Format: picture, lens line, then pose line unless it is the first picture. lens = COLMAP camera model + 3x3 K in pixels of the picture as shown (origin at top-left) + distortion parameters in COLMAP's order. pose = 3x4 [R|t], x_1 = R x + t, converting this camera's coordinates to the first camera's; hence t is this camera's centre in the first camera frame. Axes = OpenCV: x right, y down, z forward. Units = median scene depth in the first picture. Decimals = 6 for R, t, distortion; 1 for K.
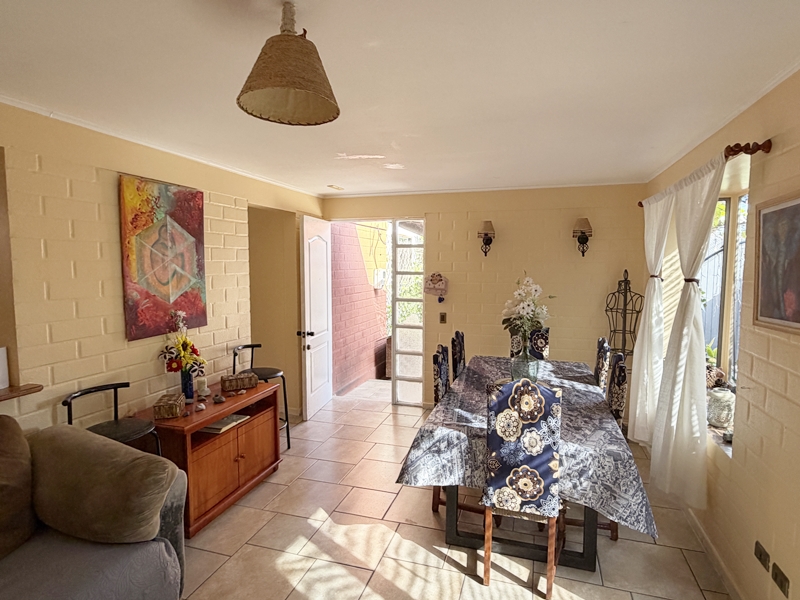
lens RADIAL K [[450.5, 0, 400.0], [0, 450.5, 300.0], [0, 0, 1]] dist [0.001289, 0.000968]
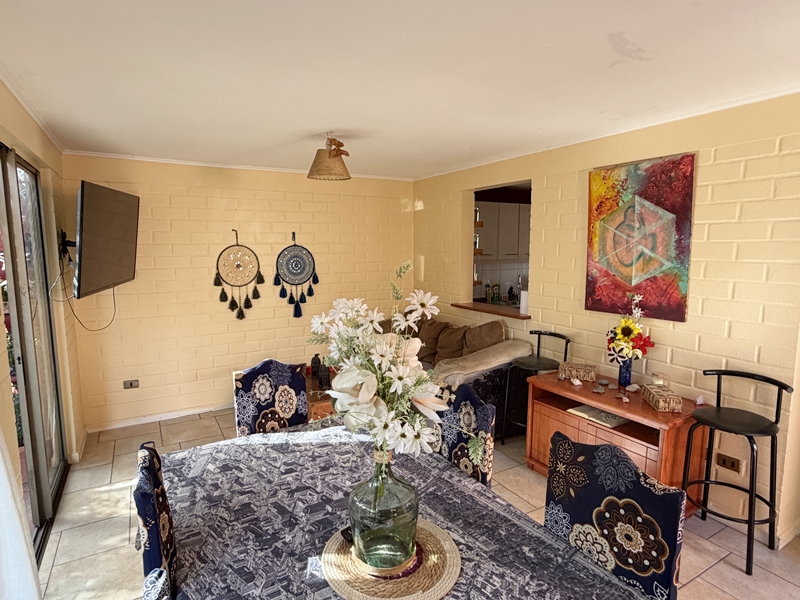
lens RADIAL K [[450.5, 0, 400.0], [0, 450.5, 300.0], [0, 0, 1]] dist [0.001289, 0.000968]
pose [[-0.674174, 0.091201, -0.732920, 0.567957], [-0.056927, 0.982978, 0.174681, -0.107077], [0.736376, 0.159488, -0.657506, 1.308331]]
